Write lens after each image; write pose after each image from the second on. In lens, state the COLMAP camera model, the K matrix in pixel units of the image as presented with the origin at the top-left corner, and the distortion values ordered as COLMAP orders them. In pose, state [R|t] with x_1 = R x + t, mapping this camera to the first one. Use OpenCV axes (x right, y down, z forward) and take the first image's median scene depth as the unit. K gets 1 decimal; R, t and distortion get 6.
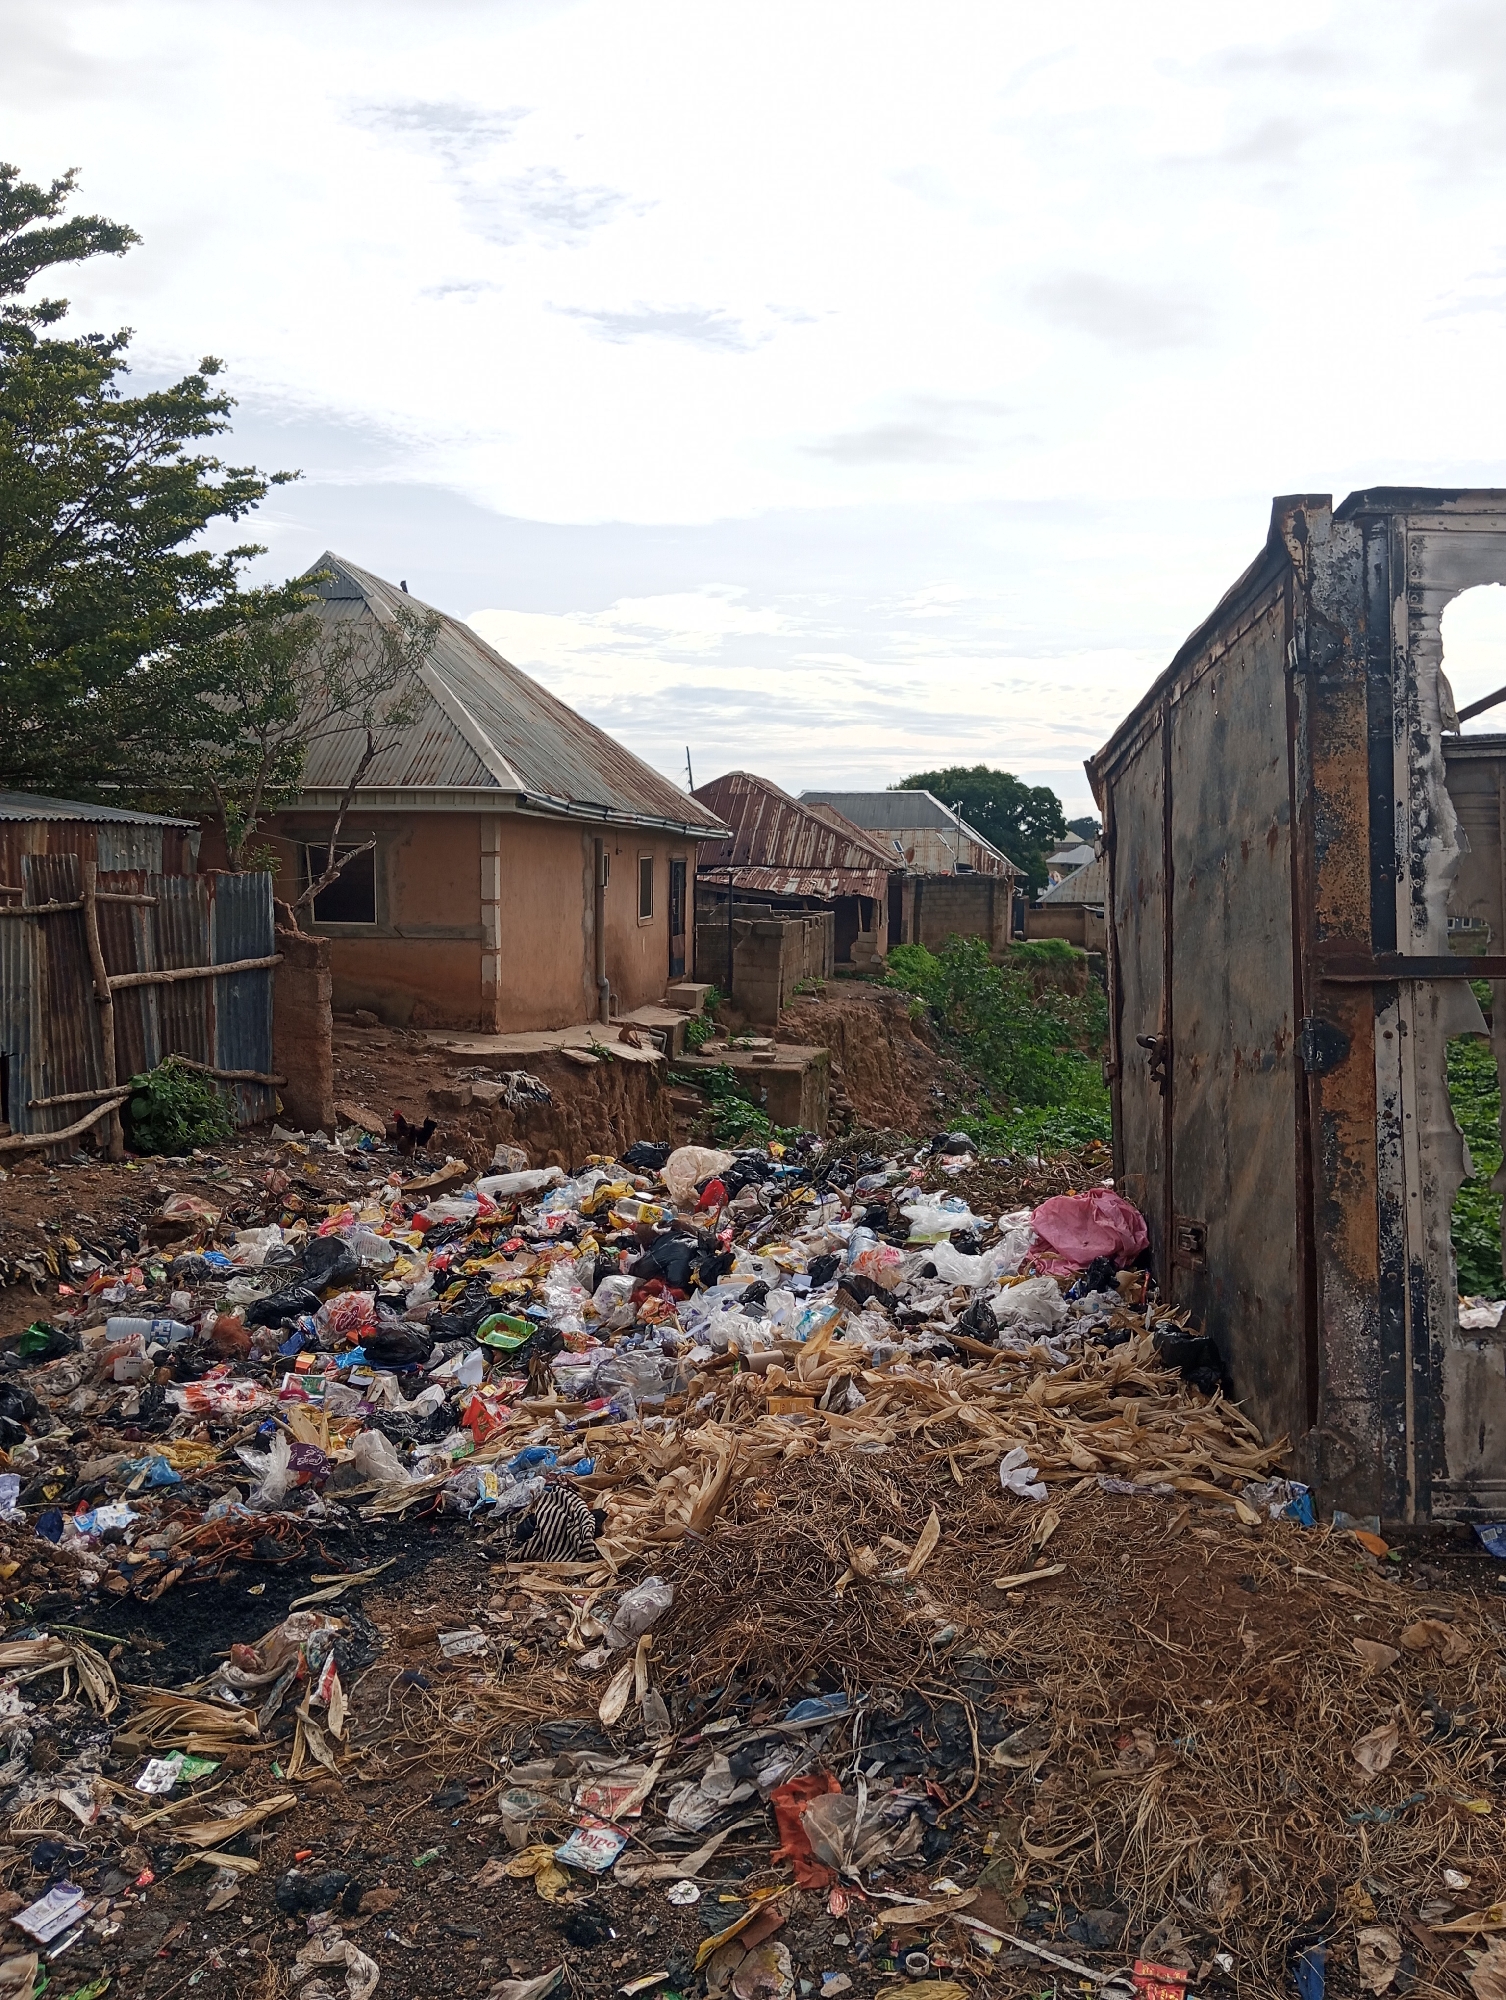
lens RADIAL K [[1643.3, 0, 753.0], [0, 1643.3, 1000.0], [0, 0, 1]] dist [0.092074, -0.198597]
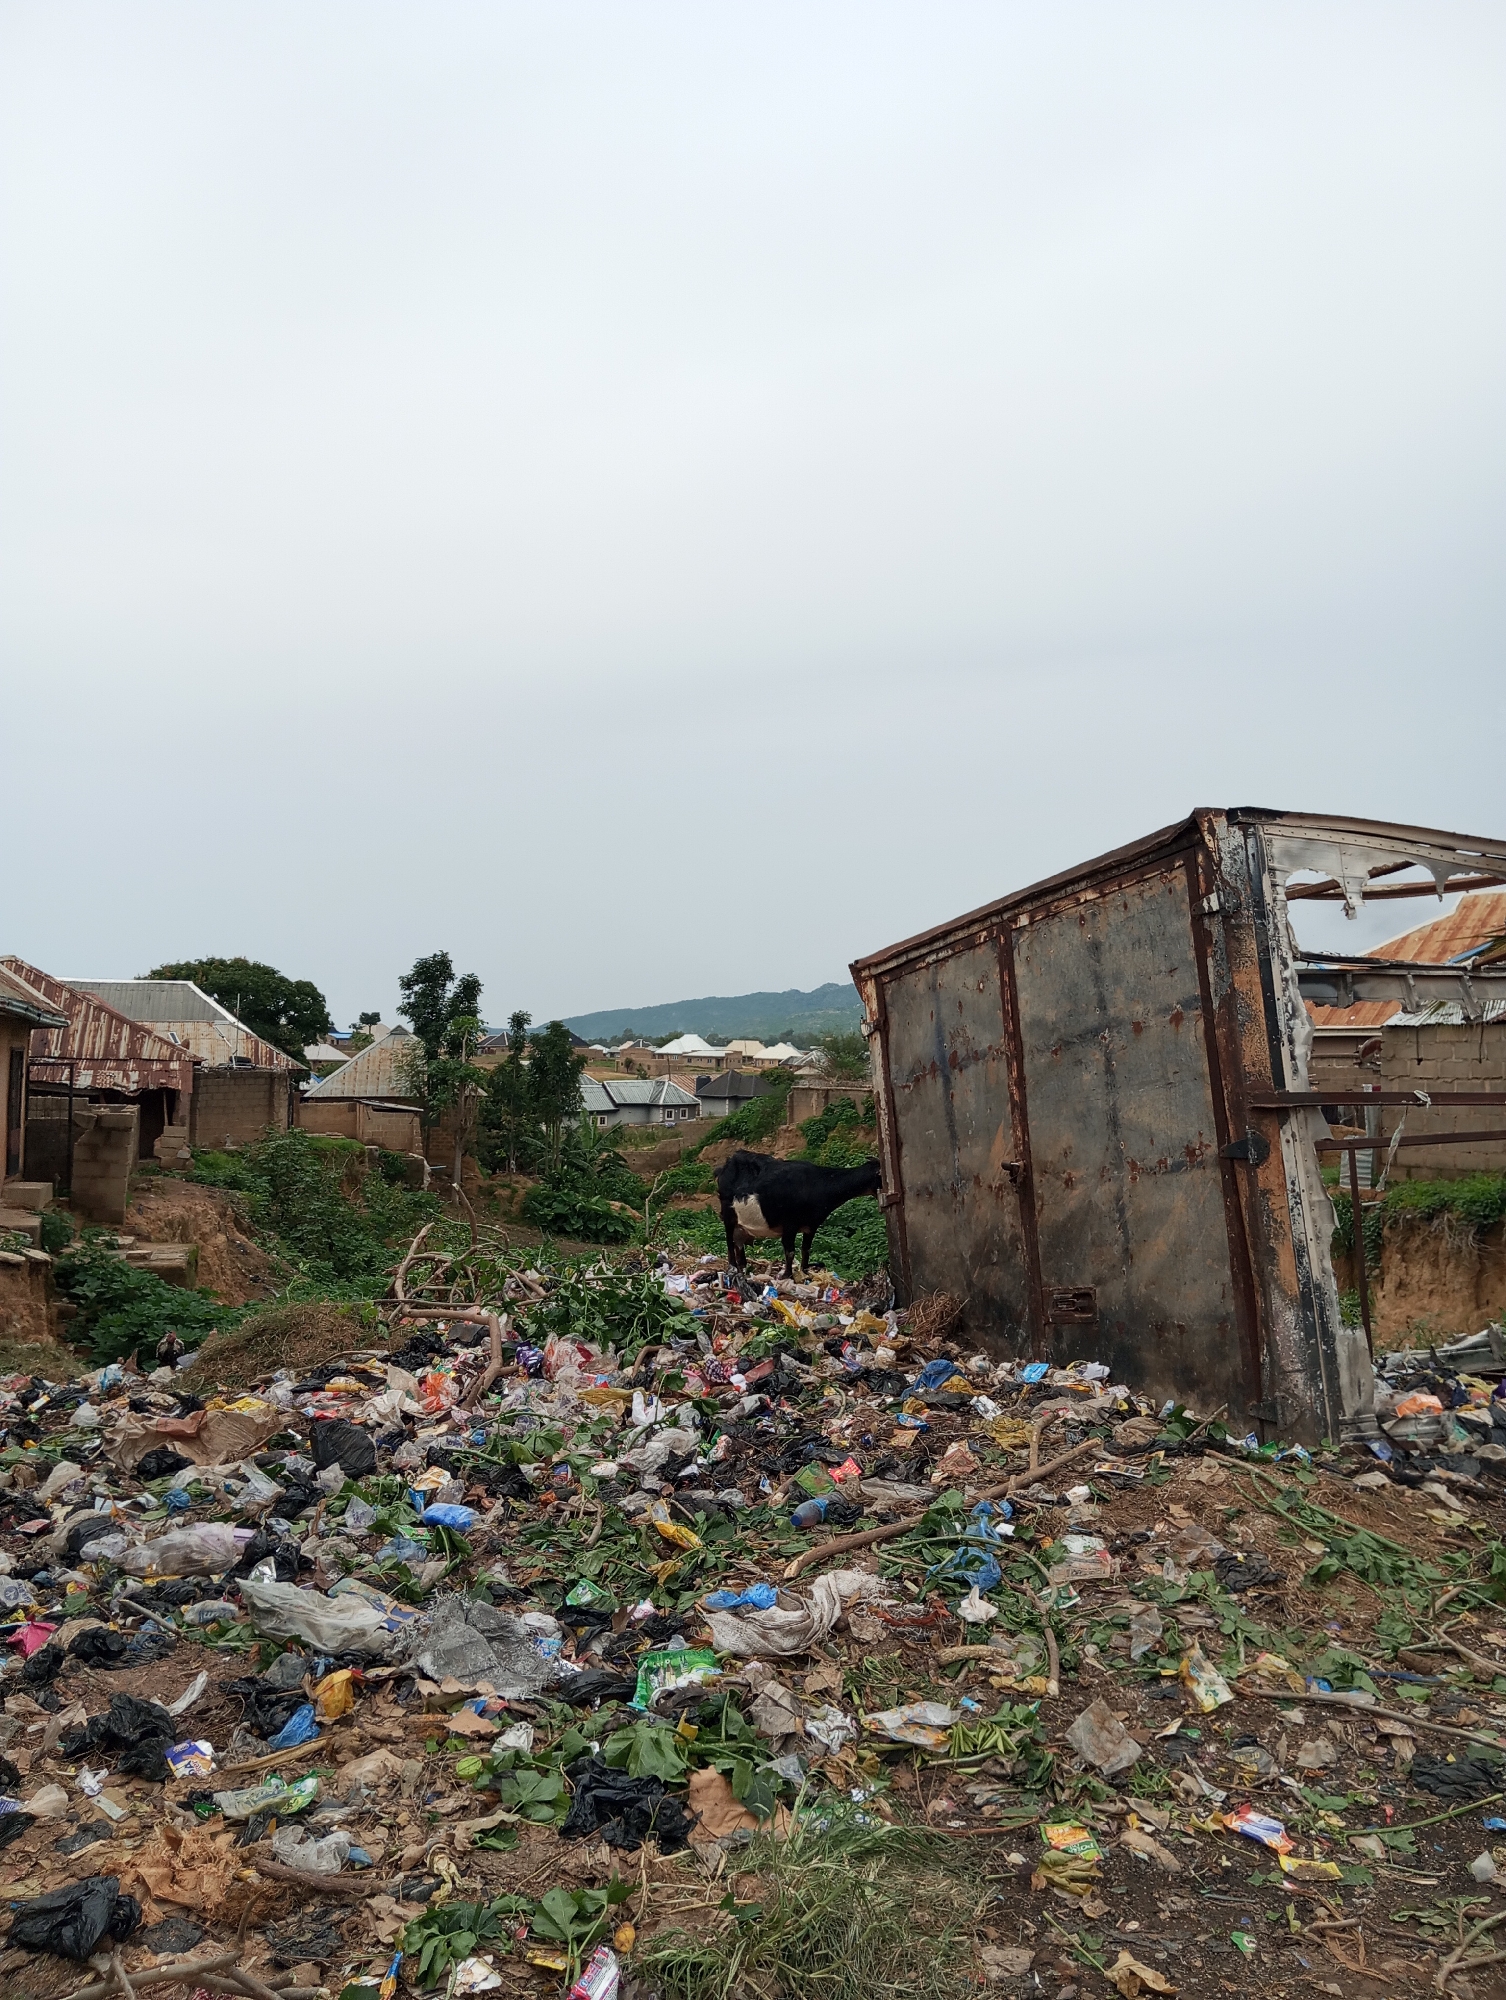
lens RADIAL K [[1643.3, 0, 753.0], [0, 1643.3, 1000.0], [0, 0, 1]] dist [0.092074, -0.198597]
pose [[0.898351, 0.019610, 0.438840, -0.775364], [0.032330, 0.993342, -0.110571, 0.044961], [-0.438087, 0.113519, 0.891736, -0.219234]]
